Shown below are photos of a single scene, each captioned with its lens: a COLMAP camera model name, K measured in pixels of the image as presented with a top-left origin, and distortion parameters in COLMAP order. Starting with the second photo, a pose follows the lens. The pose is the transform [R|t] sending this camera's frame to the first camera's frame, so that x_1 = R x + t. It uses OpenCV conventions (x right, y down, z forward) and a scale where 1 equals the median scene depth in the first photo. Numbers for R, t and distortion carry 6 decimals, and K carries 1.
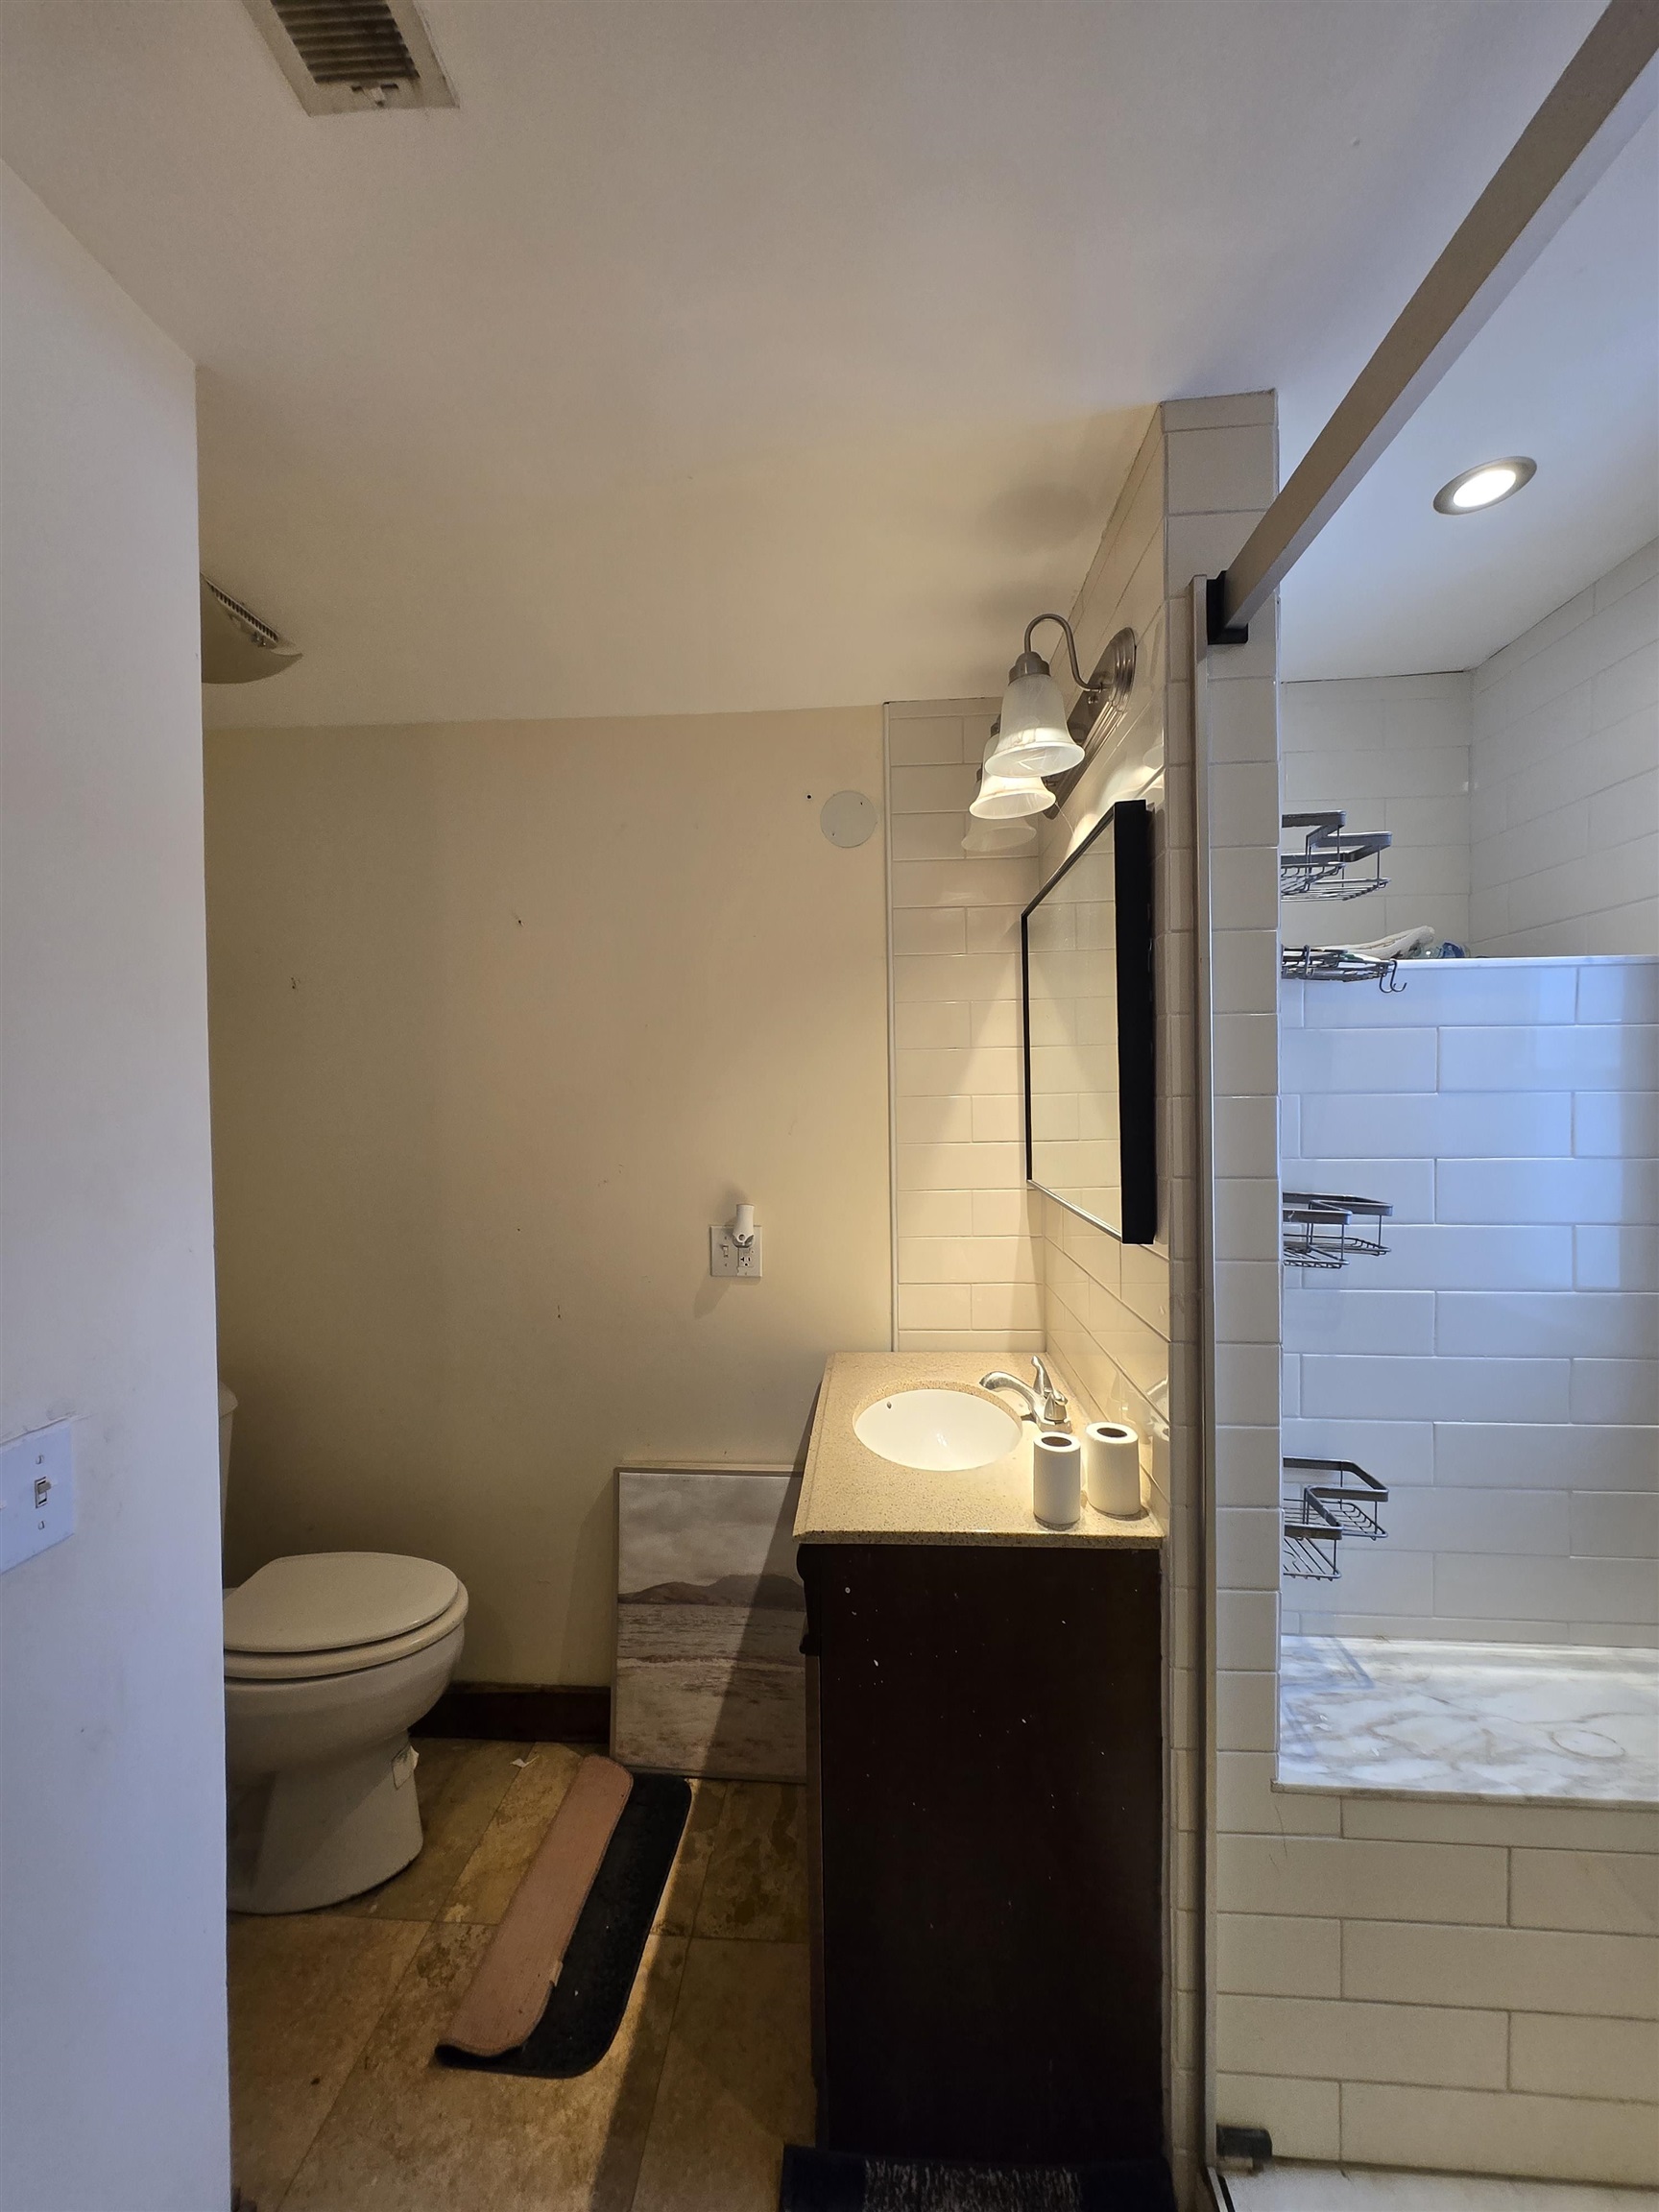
lens RADIAL K [[863.5, 0, 825.7], [0, 863.5, 1104.7], [0, 0, 1]] dist [-0.000732, 0.000441]
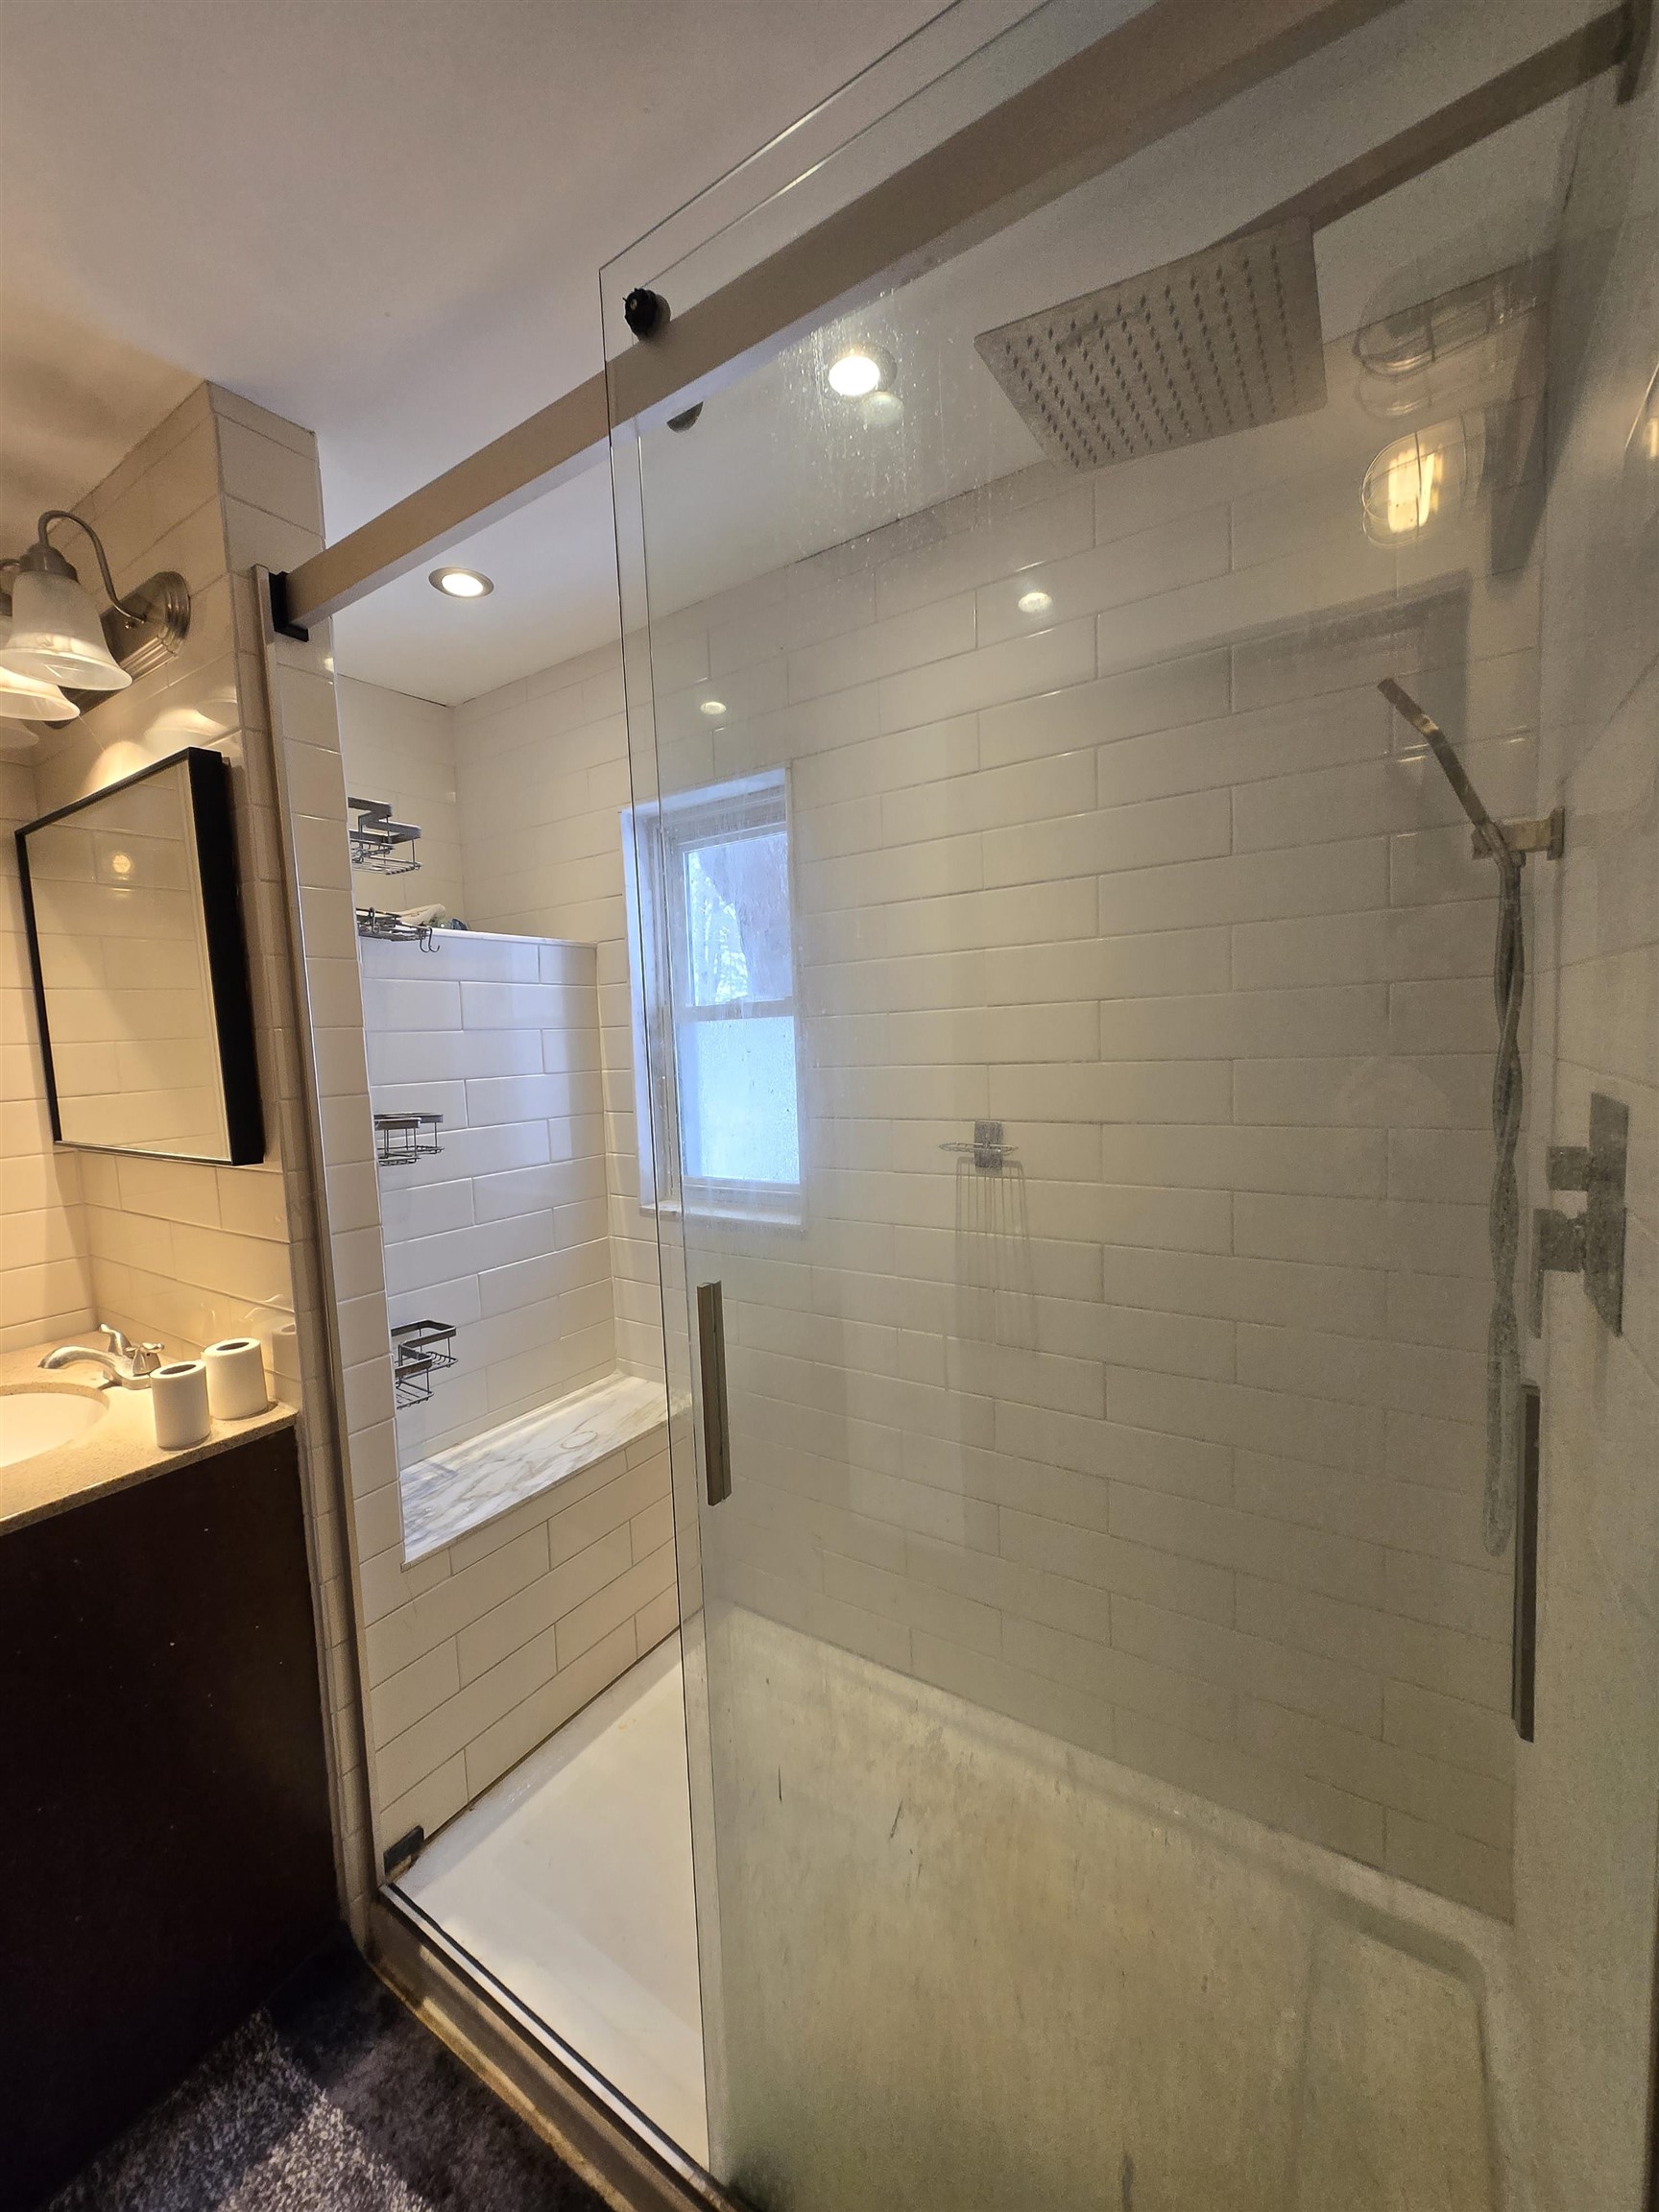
lens RADIAL K [[863.5, 0, 826.1], [0, 863.5, 1109.4], [0, 0, 1]] dist [-0.000732, 0.000441]
pose [[0.489356, -0.083584, 0.868069, -0.225399], [0.046217, 0.996483, 0.069895, 0.048016], [-0.870858, 0.005916, 0.491498, -0.178819]]
